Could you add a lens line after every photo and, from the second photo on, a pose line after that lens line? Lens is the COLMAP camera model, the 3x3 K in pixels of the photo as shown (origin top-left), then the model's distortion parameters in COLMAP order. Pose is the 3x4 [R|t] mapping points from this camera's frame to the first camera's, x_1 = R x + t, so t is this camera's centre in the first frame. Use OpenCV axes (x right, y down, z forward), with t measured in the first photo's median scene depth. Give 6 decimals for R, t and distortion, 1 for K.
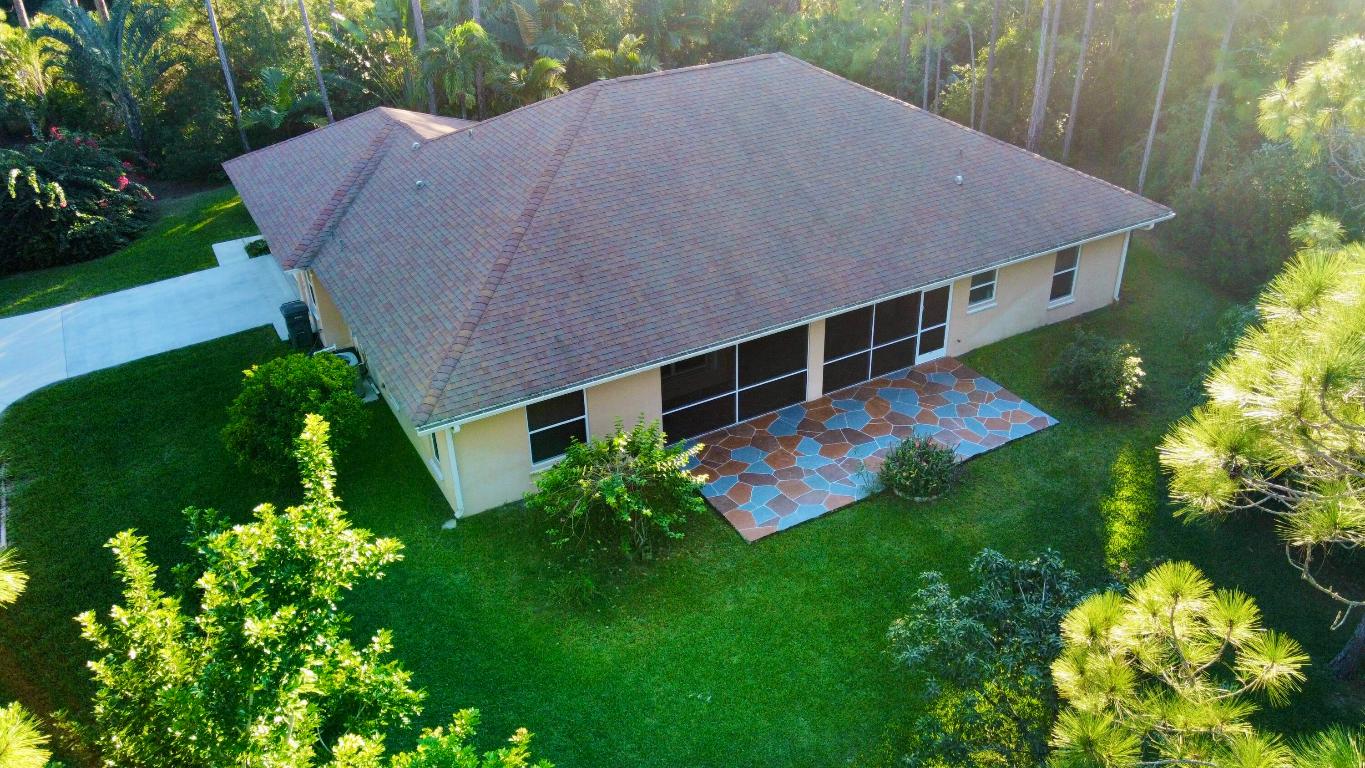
lens RADIAL K [[1065.6, 0, 682.5], [0, 1065.6, 384.0], [0, 0, 1]] dist [0.000596, 0.004306]
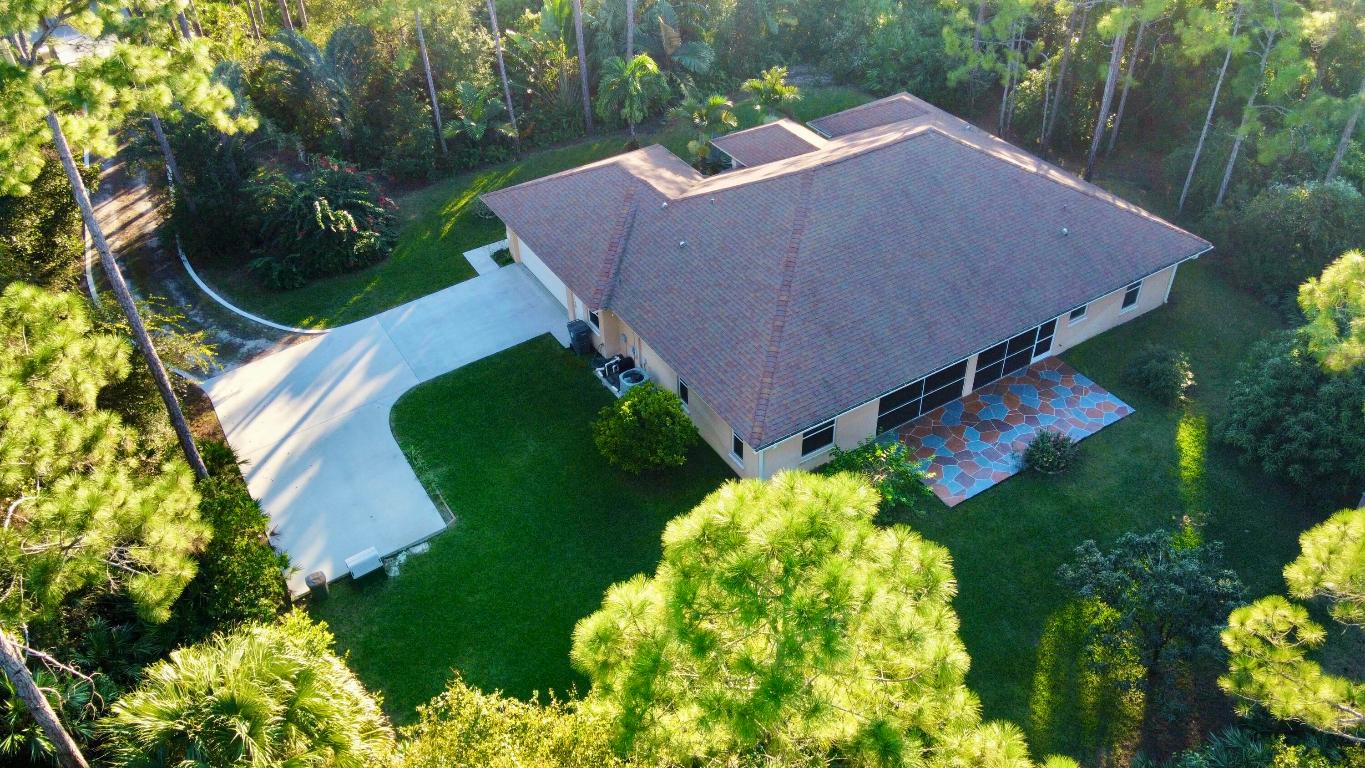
lens RADIAL K [[1065.6, 0, 682.5], [0, 1065.6, 384.0], [0, 0, 1]] dist [0.000596, 0.004306]
pose [[0.999176, -0.024330, 0.032477, -0.318140], [0.019234, 0.988666, 0.148894, -0.230096], [-0.035731, -0.148147, 0.988320, -0.429641]]
